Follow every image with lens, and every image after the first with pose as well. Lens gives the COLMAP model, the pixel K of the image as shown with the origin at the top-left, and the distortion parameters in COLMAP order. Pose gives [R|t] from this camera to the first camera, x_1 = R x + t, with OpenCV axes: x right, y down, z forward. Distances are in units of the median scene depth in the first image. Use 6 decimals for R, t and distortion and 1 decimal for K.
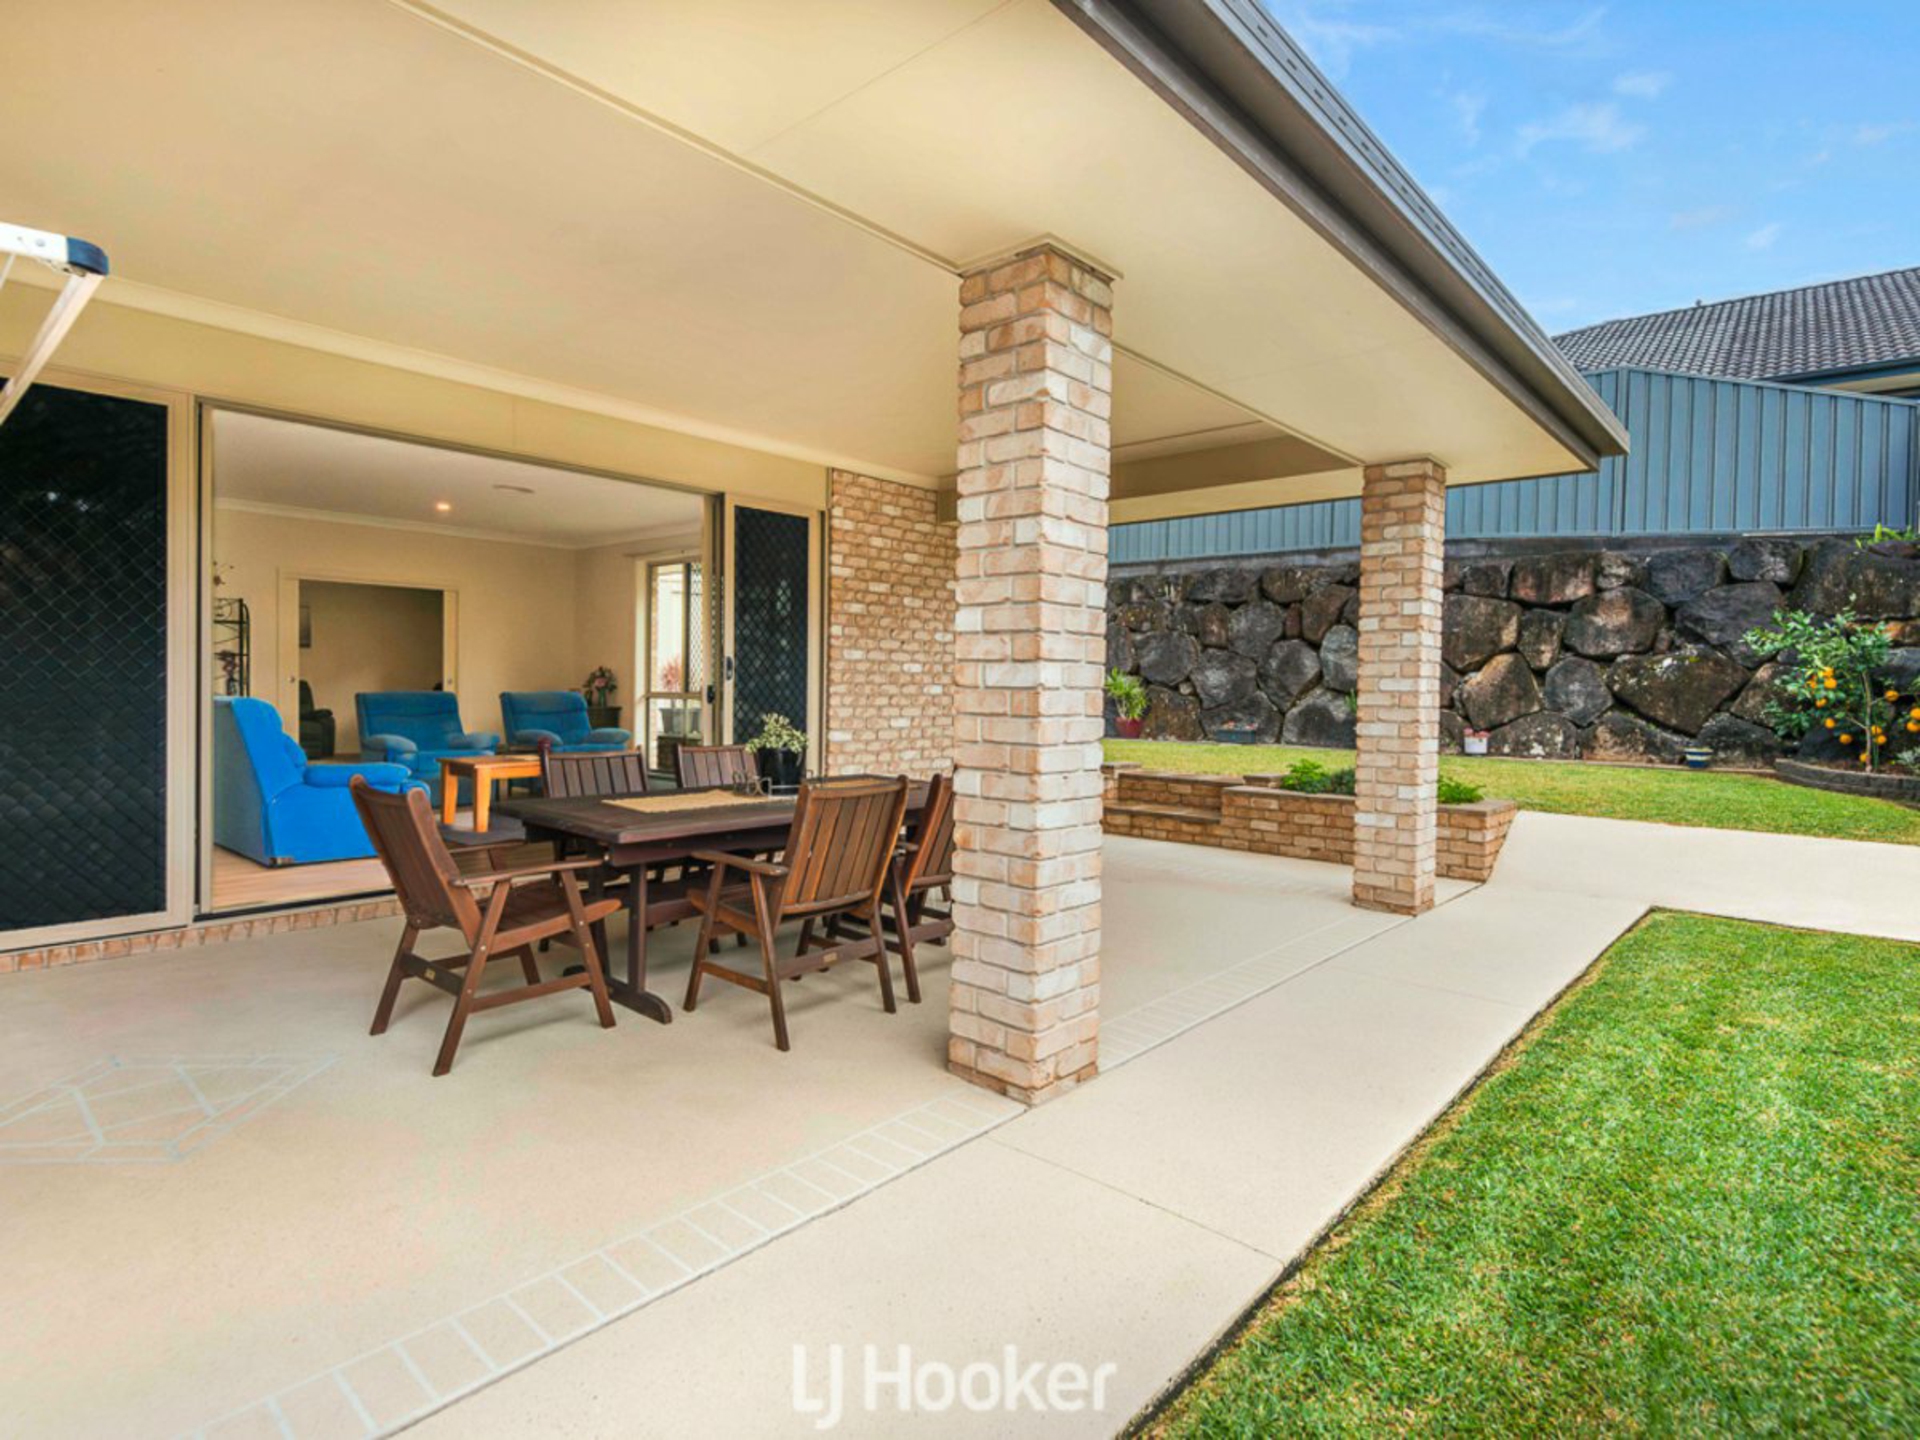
lens RADIAL K [[980.4, 0, 966.2], [0, 980.4, 701.1], [0, 0, 1]] dist [-0.002781, -0.010615]
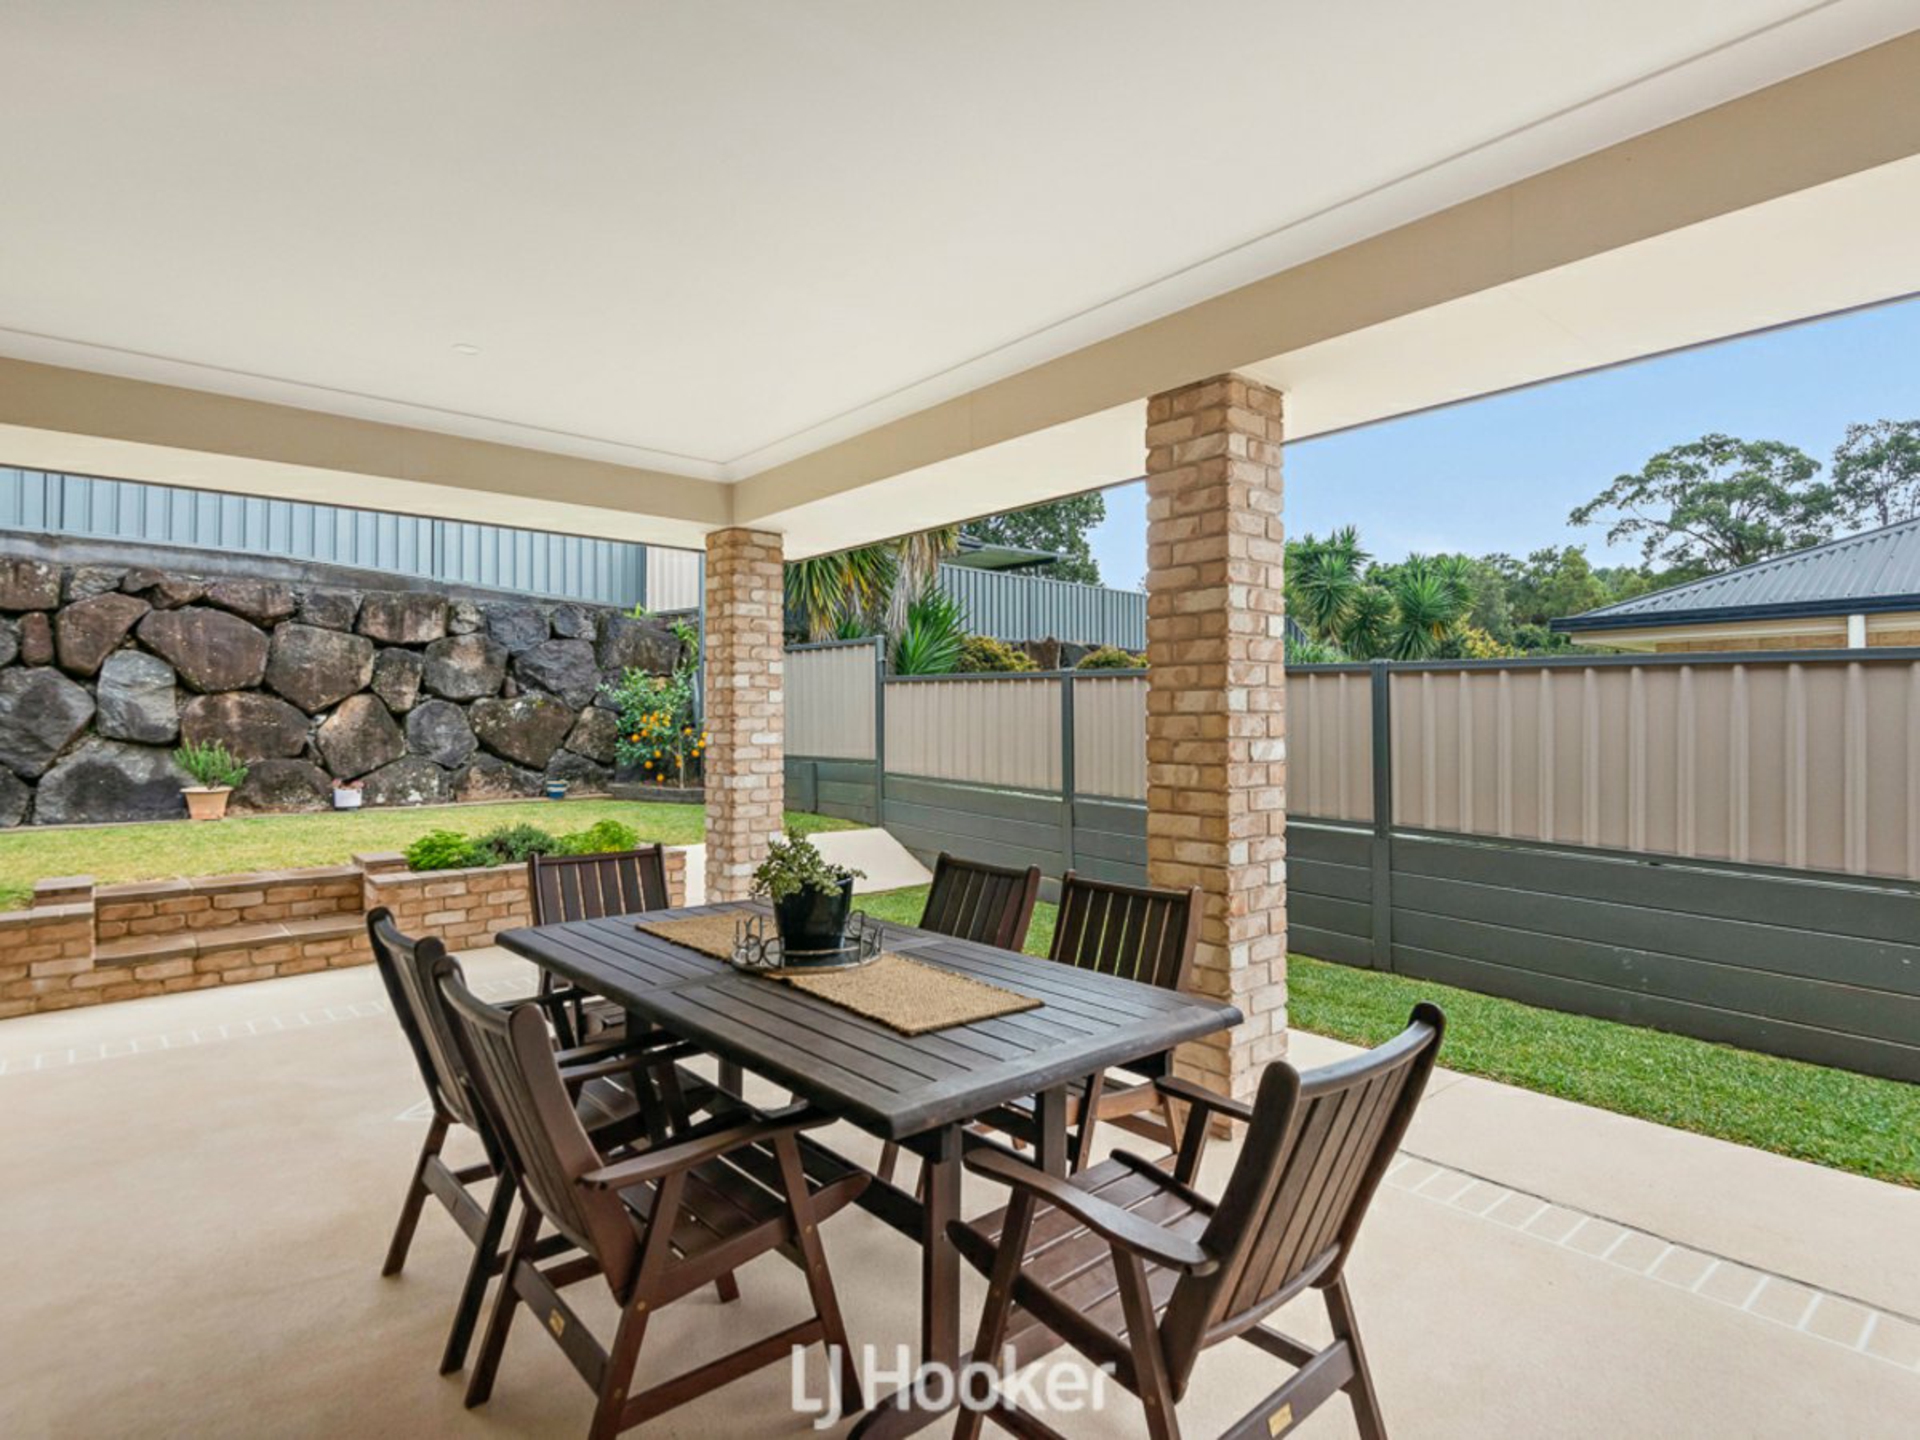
lens RADIAL K [[980.4, 0, 996.9], [0, 980.4, 718.4], [0, 0, 1]] dist [-0.002781, -0.010615]
pose [[0.076400, -0.012522, 0.996999, -0.333429], [0.022295, 0.999693, 0.010848, -0.024500], [-0.996828, 0.021399, 0.076656, 0.363460]]
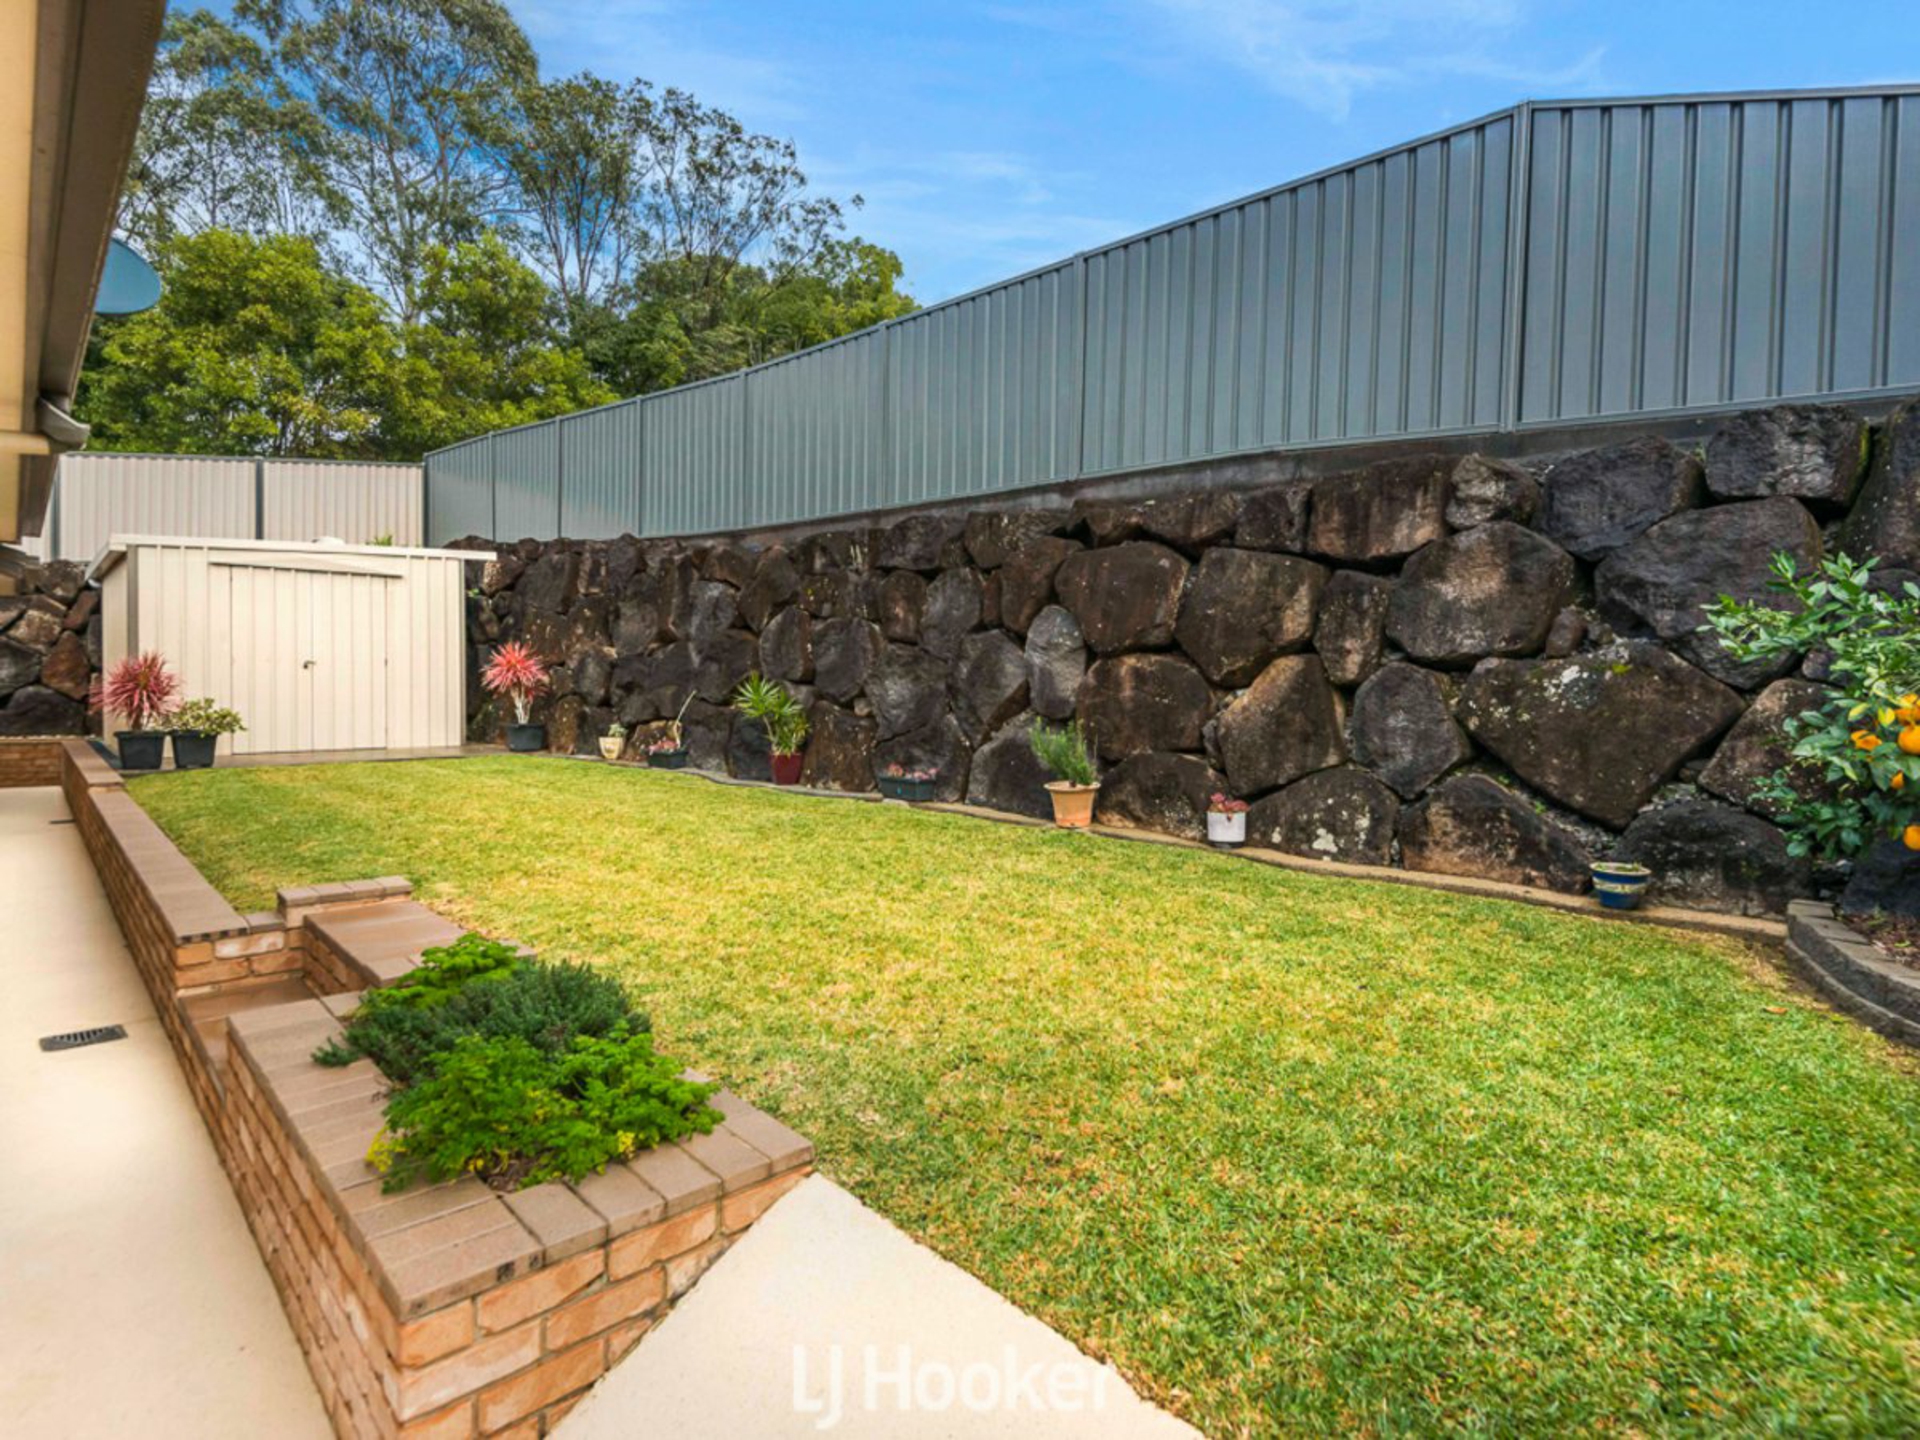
lens RADIAL K [[980.4, 0, 969.0], [0, 980.4, 699.2], [0, 0, 1]] dist [-0.002781, -0.010615]
pose [[0.996528, 0.003886, -0.083169, 0.448279], [-0.003397, 0.999976, 0.006021, -0.028509], [0.083191, -0.005718, 0.996517, 0.479783]]
